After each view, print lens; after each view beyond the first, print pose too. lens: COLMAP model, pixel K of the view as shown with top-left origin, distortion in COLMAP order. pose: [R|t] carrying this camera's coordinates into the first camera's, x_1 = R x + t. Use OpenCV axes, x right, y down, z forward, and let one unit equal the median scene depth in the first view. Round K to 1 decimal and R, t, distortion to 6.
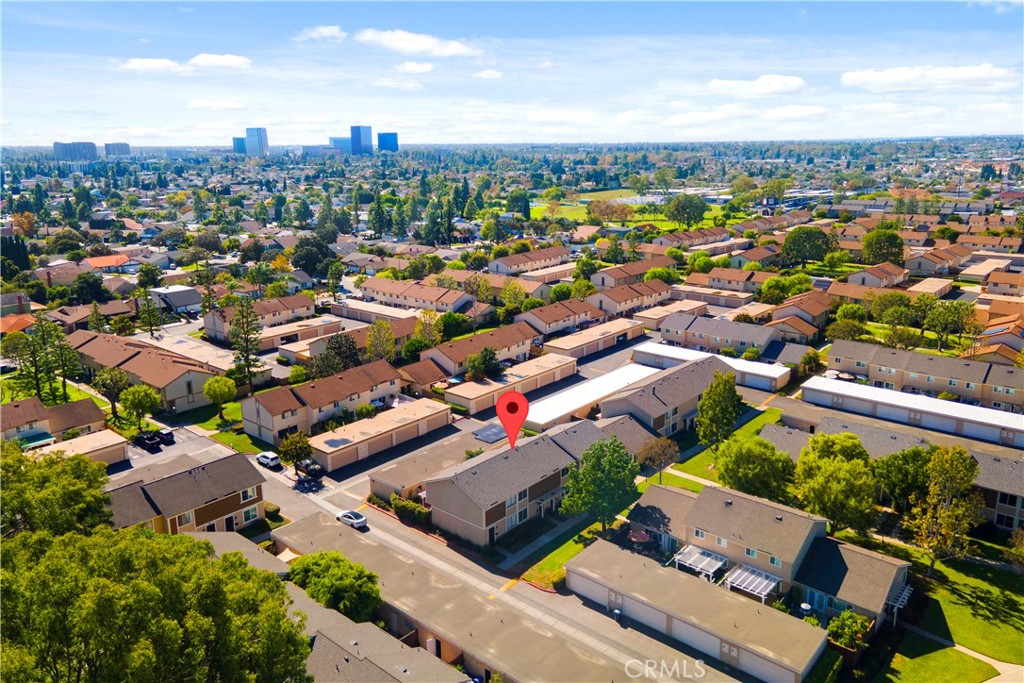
lens RADIAL K [[738.9, 0, 512.0], [0, 738.9, 341.5], [0, 0, 1]] dist [0.035755, 0.004086]
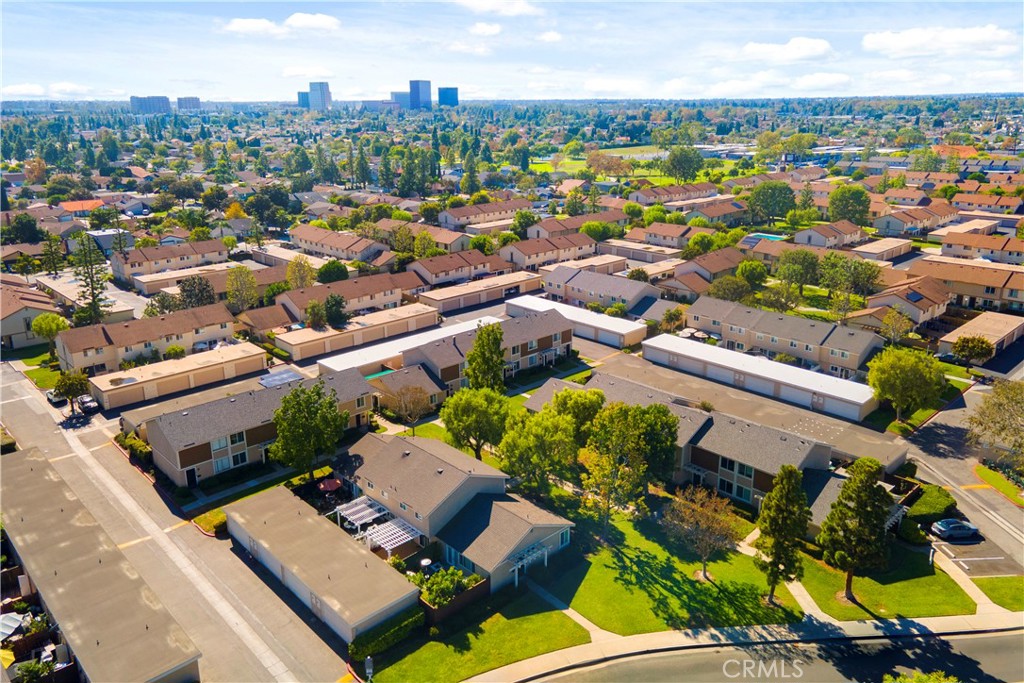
lens RADIAL K [[738.9, 0, 512.0], [0, 738.9, 341.5], [0, 0, 1]] dist [0.035755, 0.004086]
pose [[0.995287, 0.033871, -0.090867, 0.280949], [-0.028914, 0.998050, 0.055322, 0.009287], [0.092564, -0.052434, 0.994325, 0.040658]]
